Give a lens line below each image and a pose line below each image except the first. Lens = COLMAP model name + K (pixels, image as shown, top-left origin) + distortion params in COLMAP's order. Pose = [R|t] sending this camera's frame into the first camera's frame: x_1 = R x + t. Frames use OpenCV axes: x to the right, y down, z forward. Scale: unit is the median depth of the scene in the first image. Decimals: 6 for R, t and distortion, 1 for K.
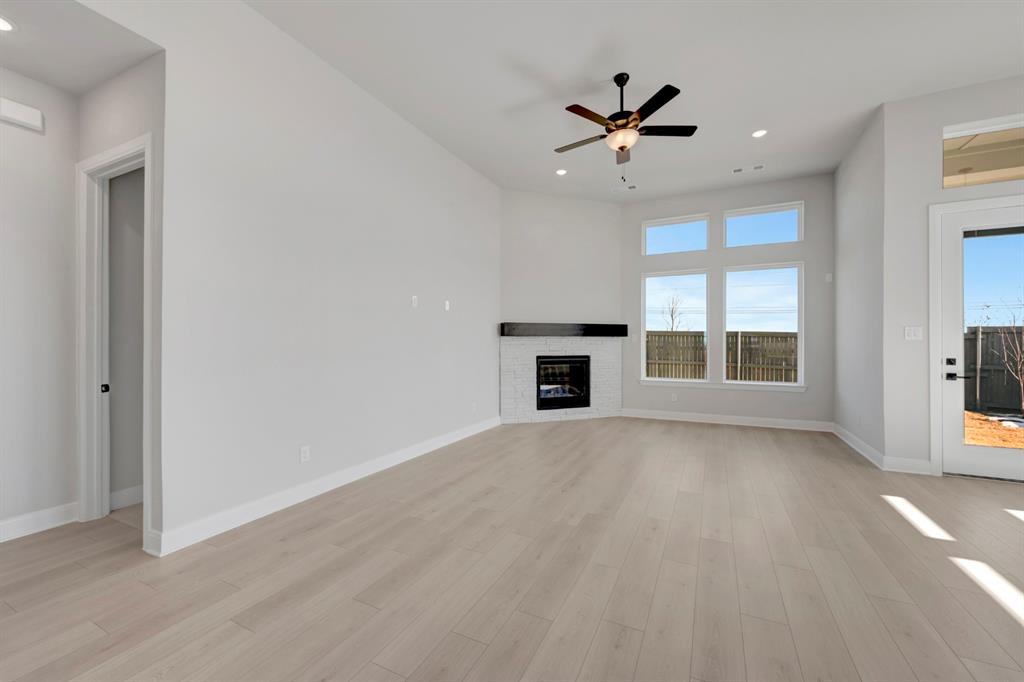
lens RADIAL K [[407.3, 0, 527.9], [0, 407.3, 335.2], [0, 0, 1]] dist [0.001568, 0.000257]
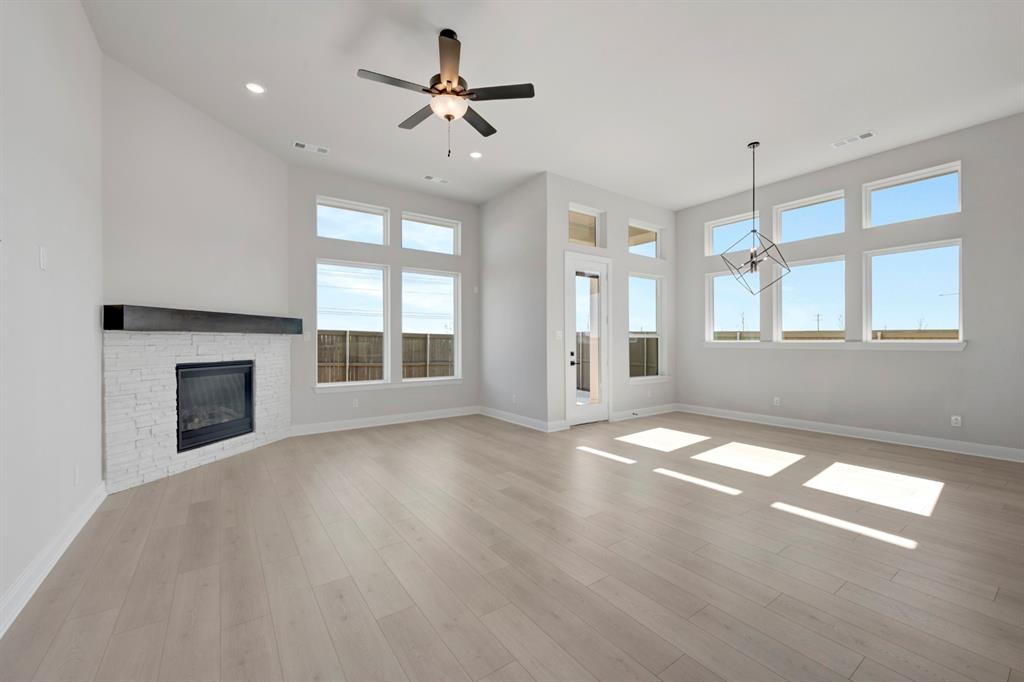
lens RADIAL K [[407.3, 0, 527.9], [0, 407.3, 335.2], [0, 0, 1]] dist [0.001568, 0.000257]
pose [[0.485474, 0.013175, 0.874152, -0.253266], [-0.014627, 0.999869, -0.006947, 0.004684], [-0.874129, -0.009413, 0.485603, 0.247341]]
